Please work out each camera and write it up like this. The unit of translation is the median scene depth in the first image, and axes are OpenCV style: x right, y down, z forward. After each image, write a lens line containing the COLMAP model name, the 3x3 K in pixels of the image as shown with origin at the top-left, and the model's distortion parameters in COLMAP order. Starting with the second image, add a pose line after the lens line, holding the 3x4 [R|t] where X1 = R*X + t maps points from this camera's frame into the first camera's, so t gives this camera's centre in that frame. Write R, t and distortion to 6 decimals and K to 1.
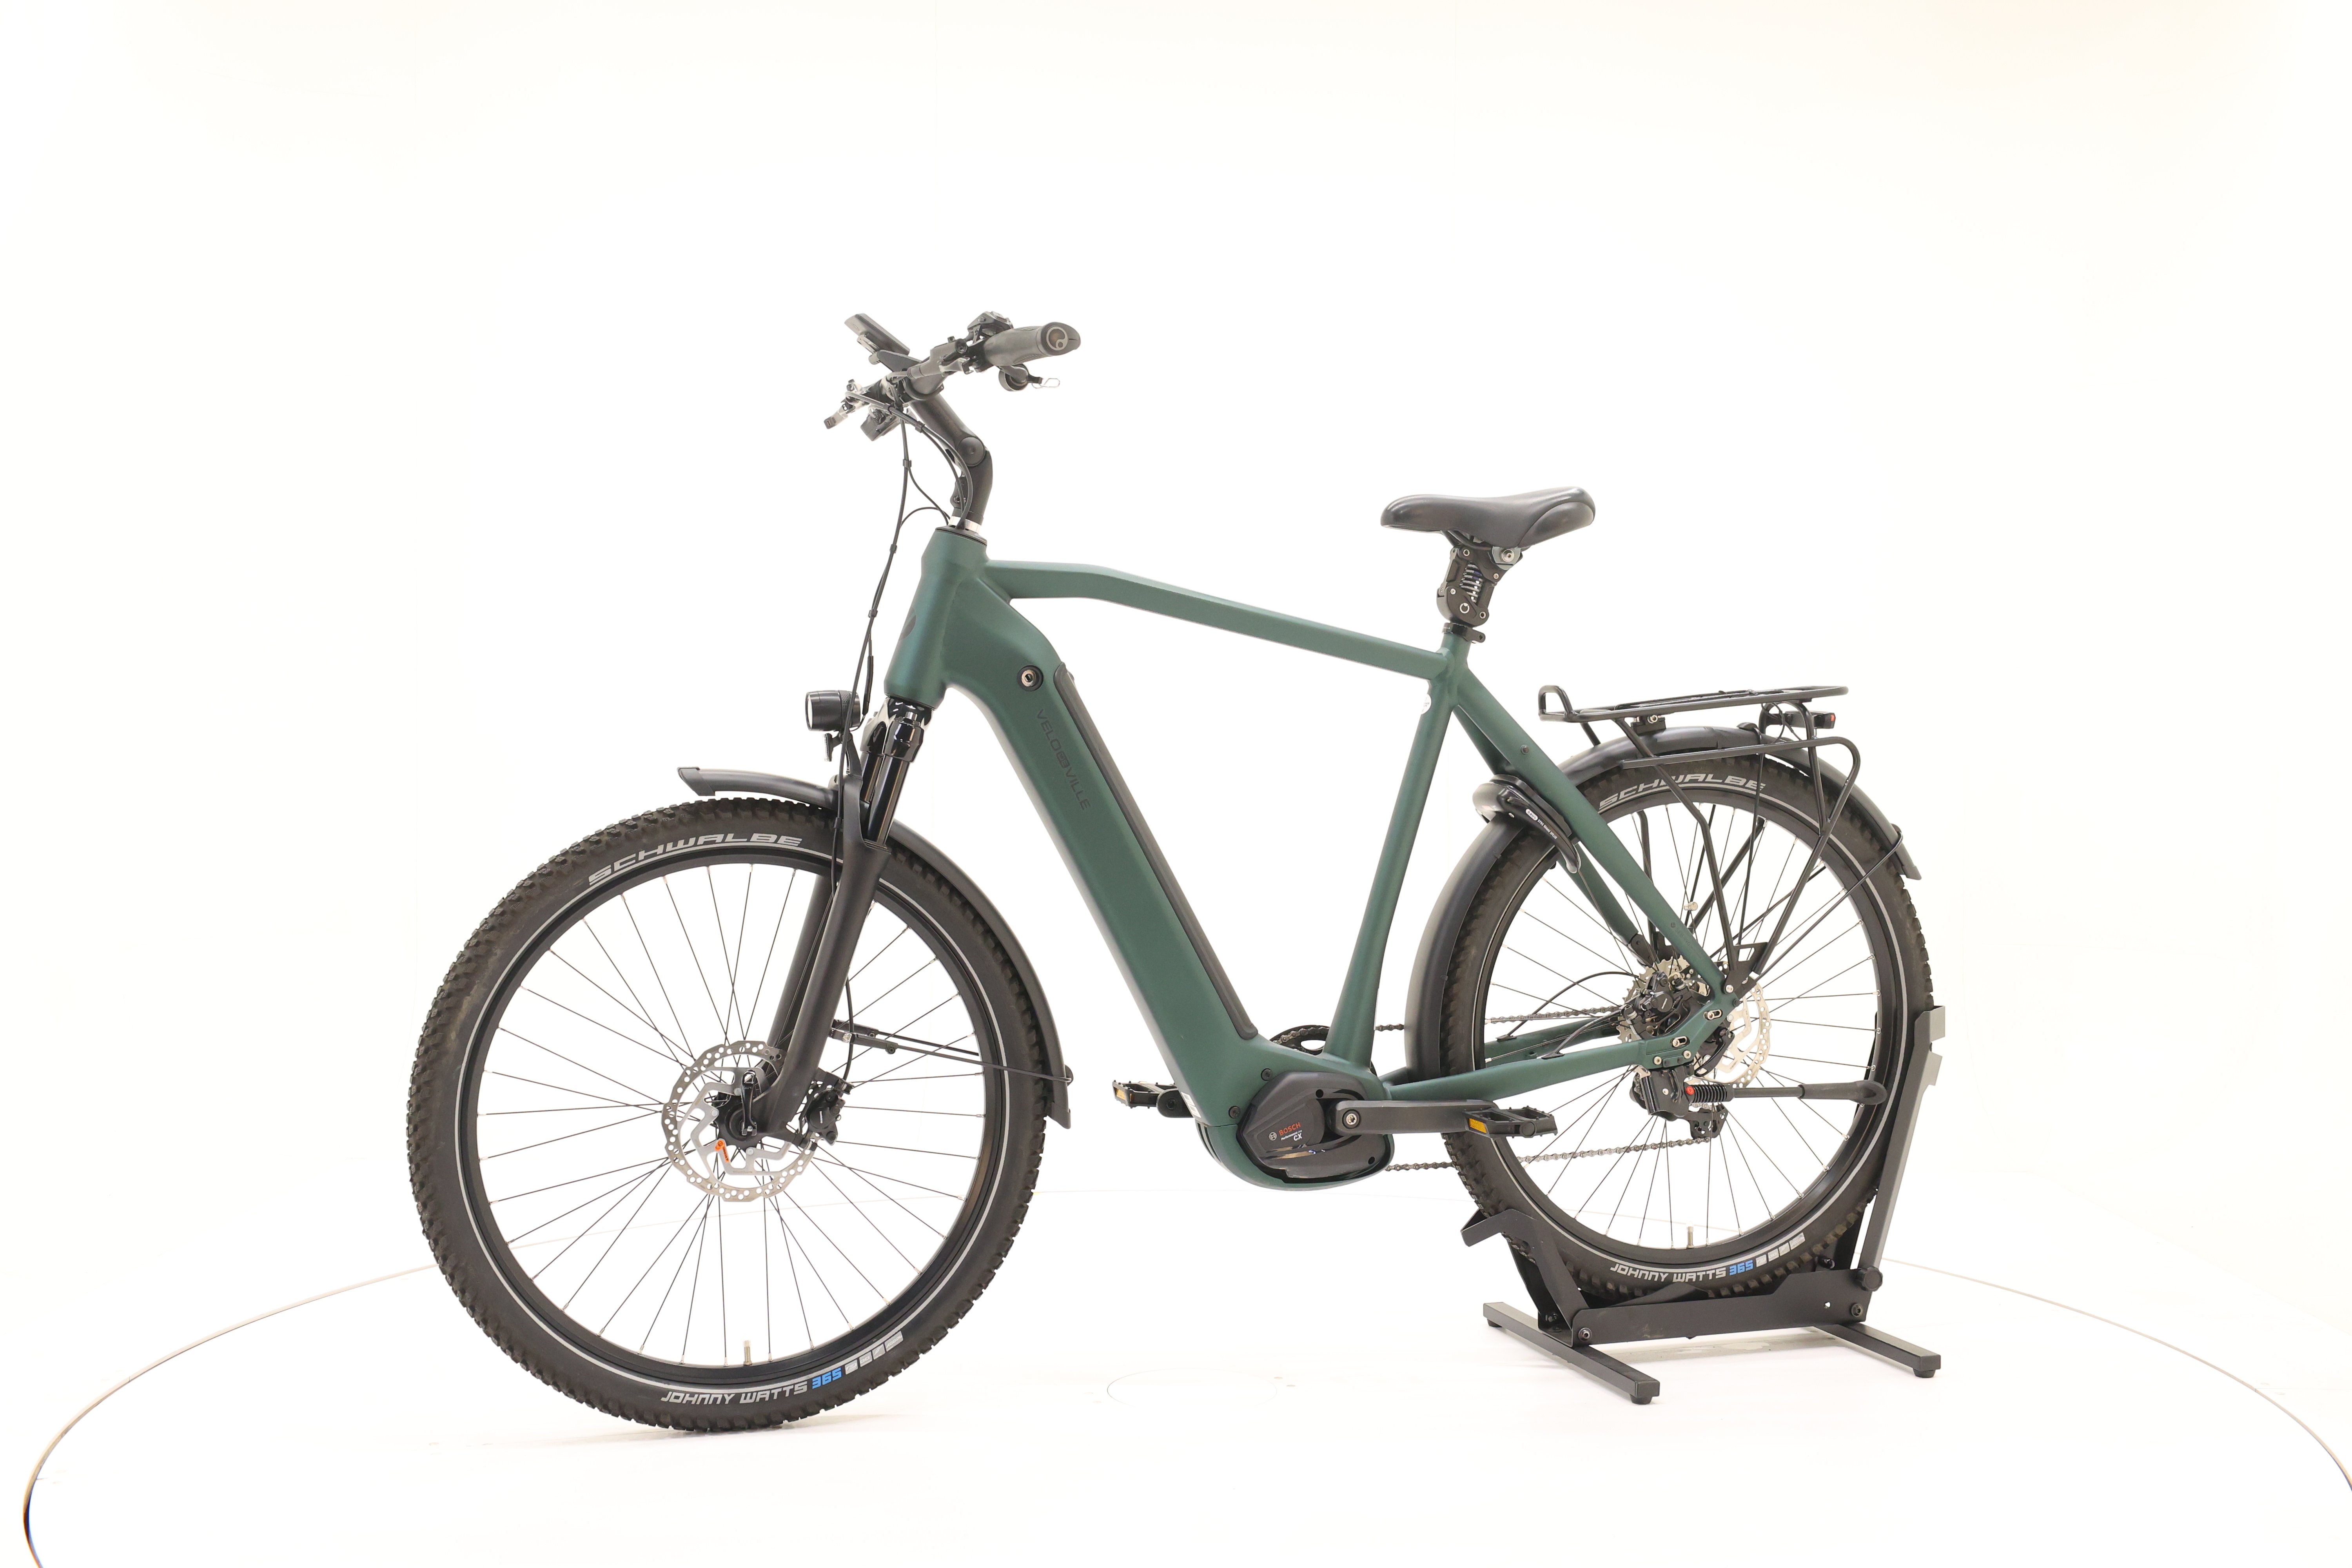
lens RADIAL K [[2530.7, 0, 1176.6], [0, 2530.7, 781.7], [0, 0, 1]] dist [-0.001358, 0.000000]
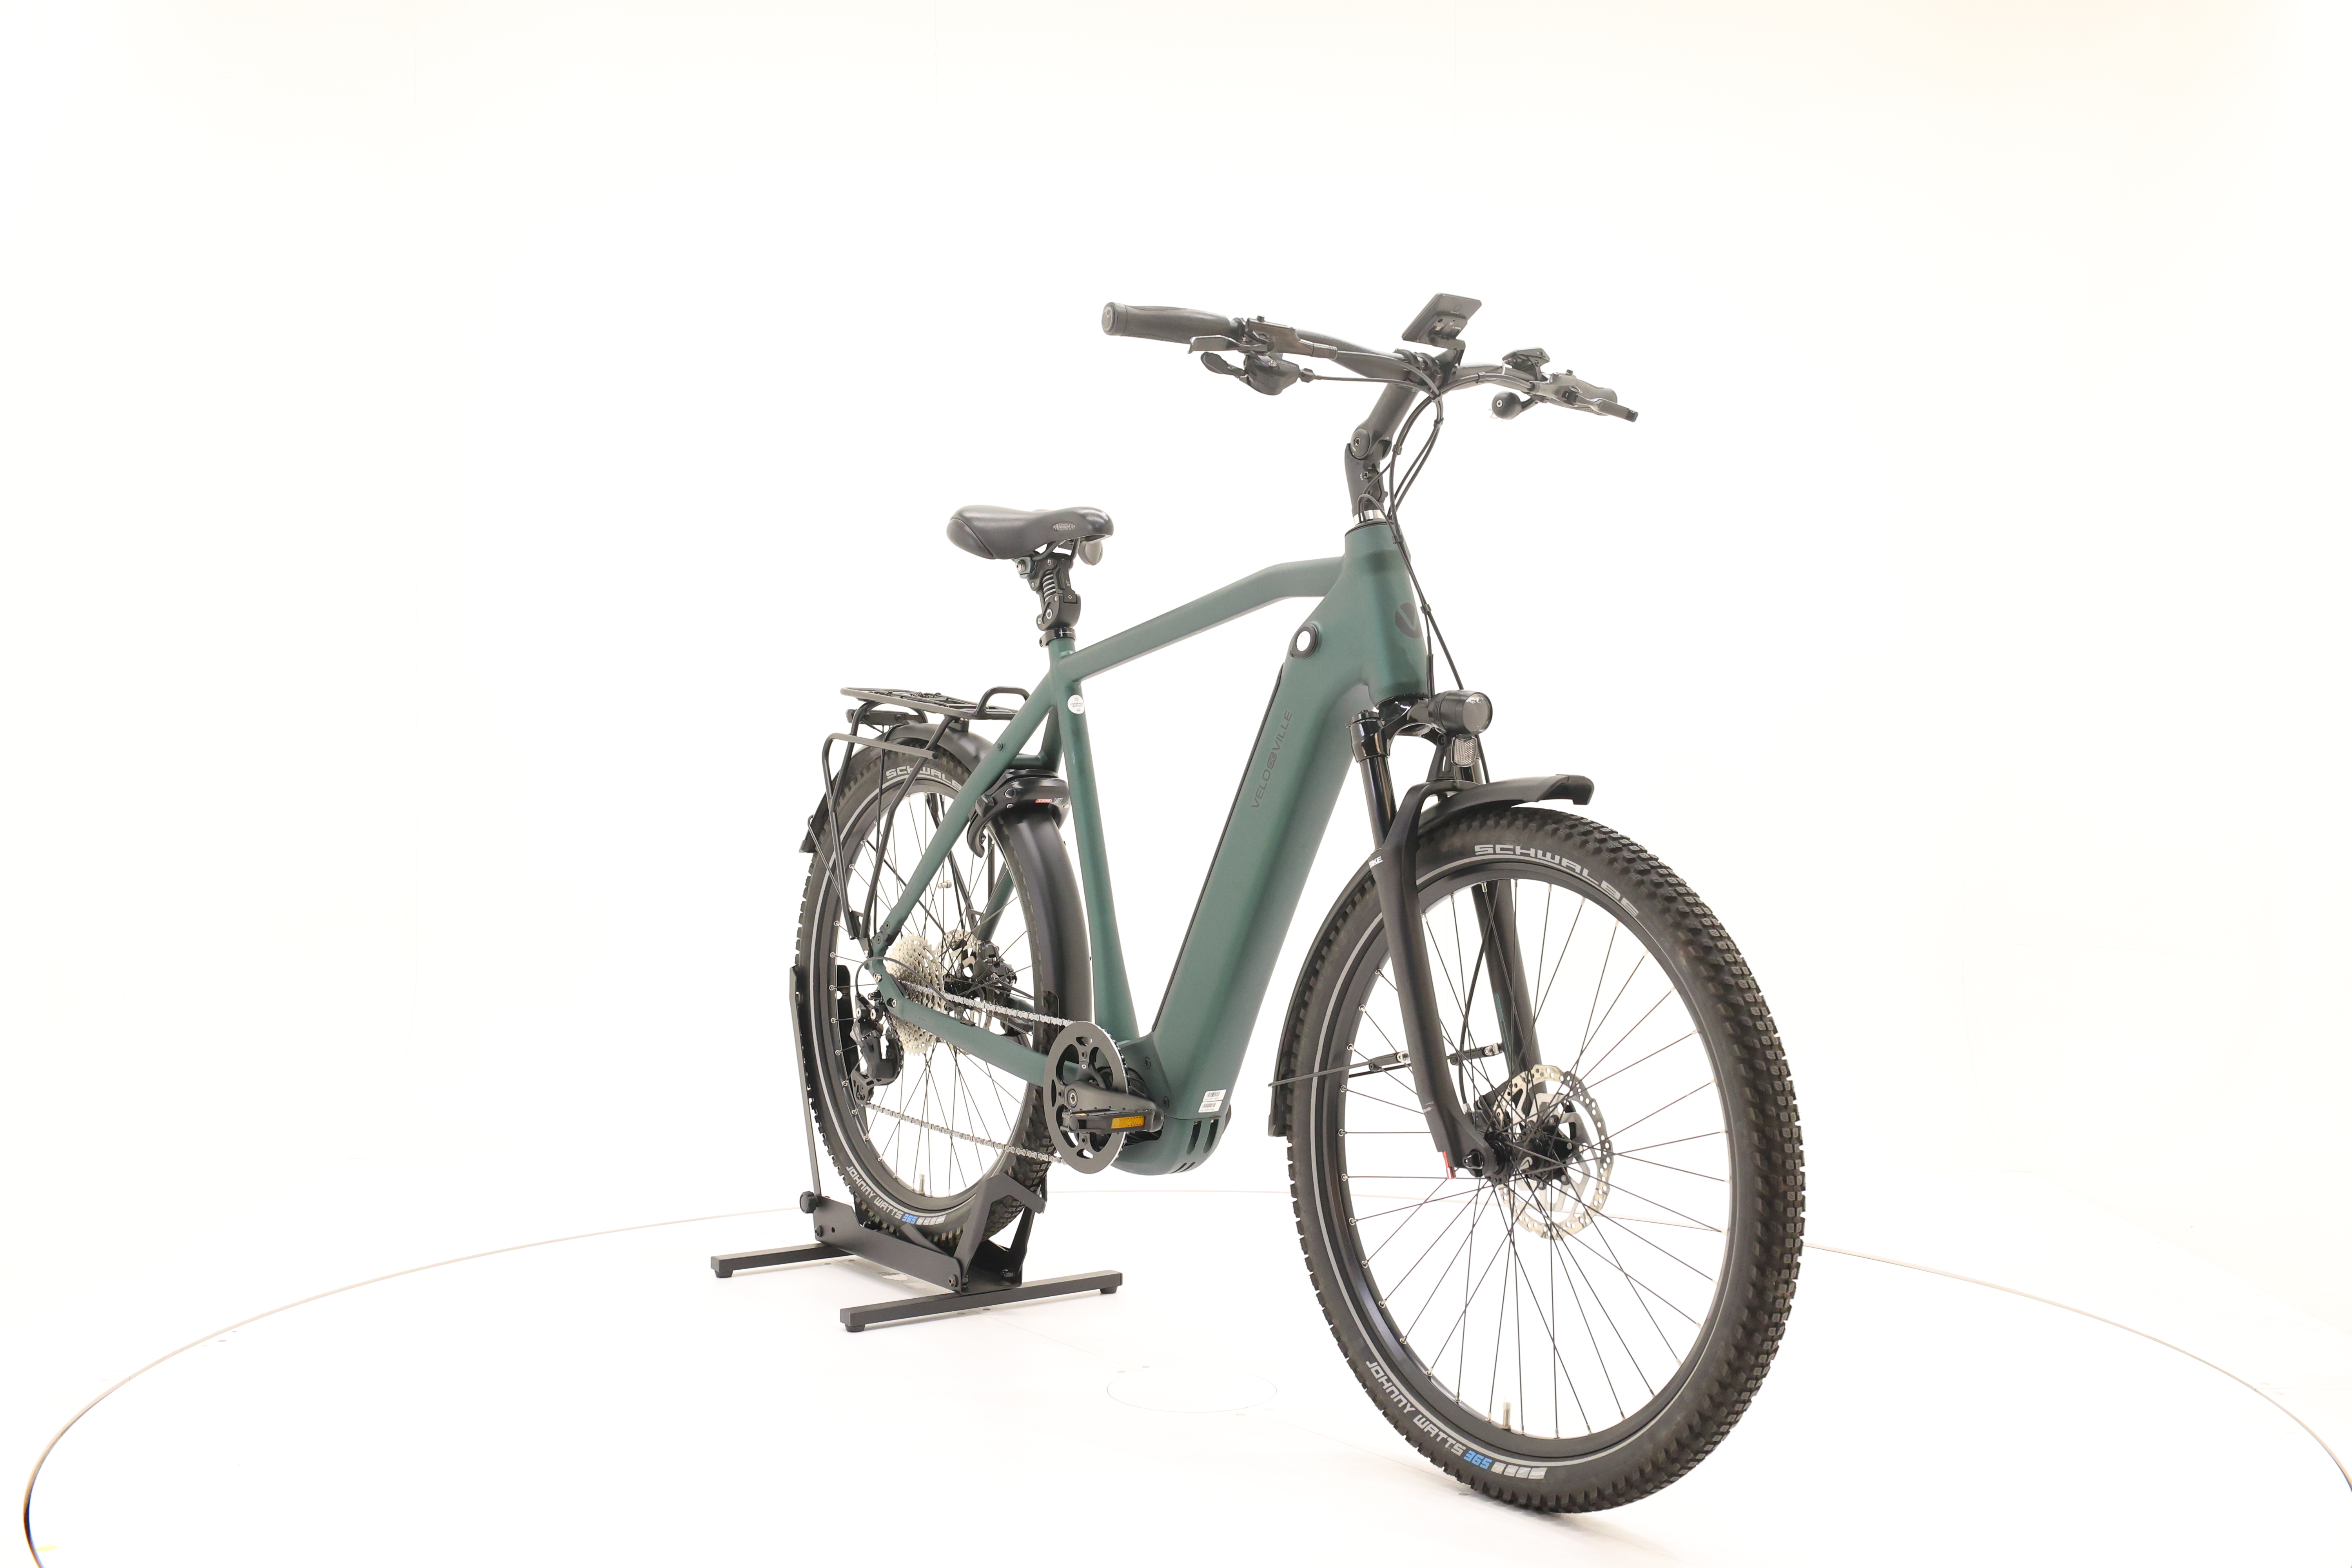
lens RADIAL K [[2530.7, 0, 1180.0], [0, 2530.7, 777.9], [0, 0, 1]] dist [-0.001358, 0.000000]
pose [[-0.304281, -0.024283, 0.952273, -0.937353], [0.014672, 0.999437, 0.030174, -0.031450], [-0.952469, 0.023153, -0.303753, 1.300333]]
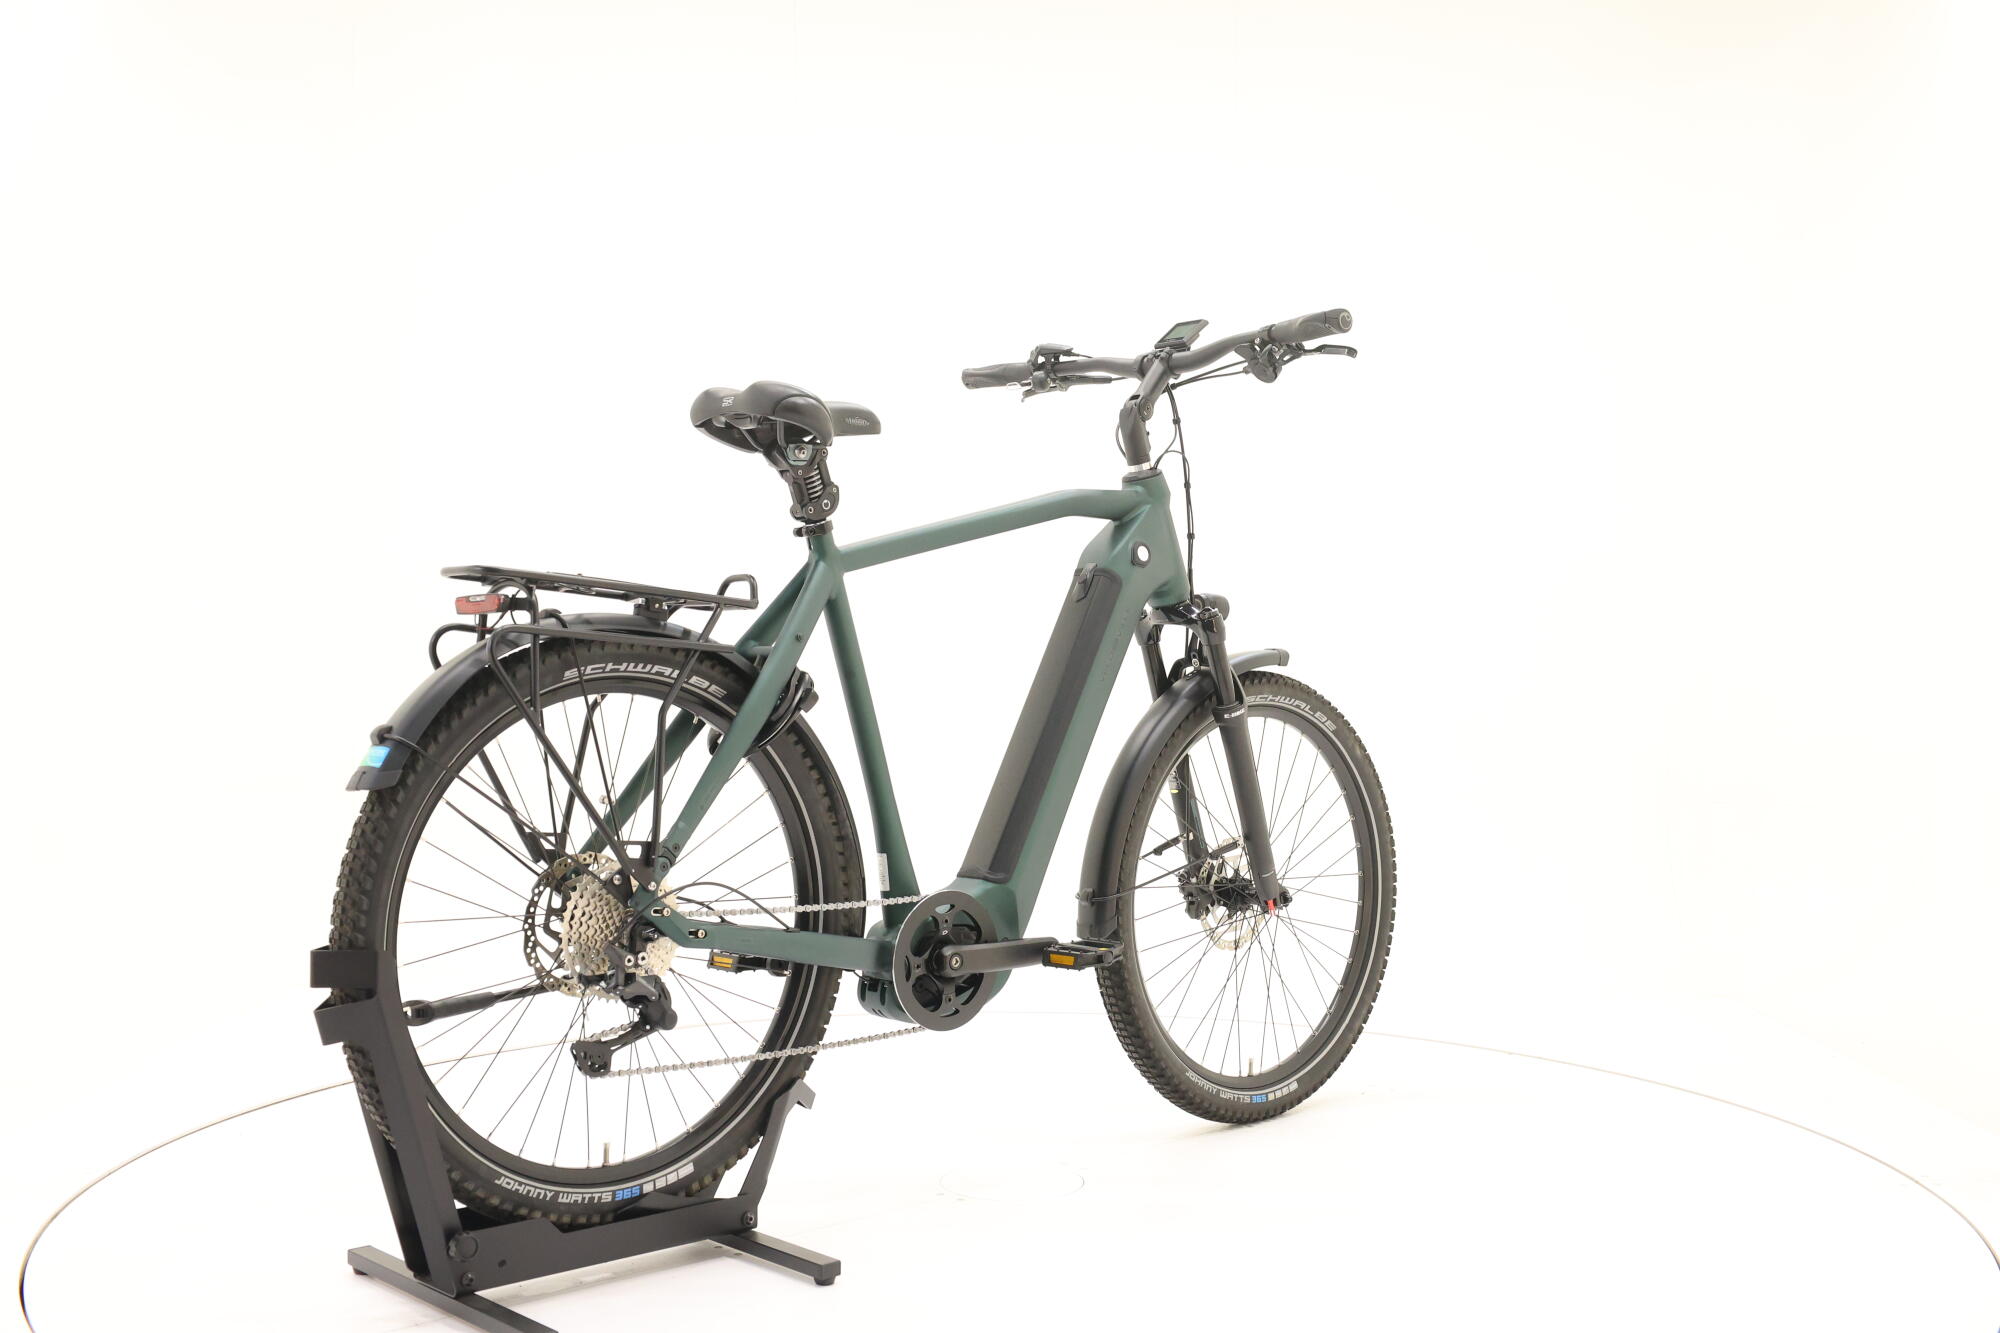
lens RADIAL K [[2152.0, 0, 1006.4], [0, 2152.0, 667.3], [0, 0, 1]] dist [-0.001358, 0.000000]
pose [[-0.904490, 0.001165, -0.426493, 0.434020], [-0.016201, 0.999181, 0.037088, -0.035607], [0.426187, 0.040455, -0.903730, 1.890401]]
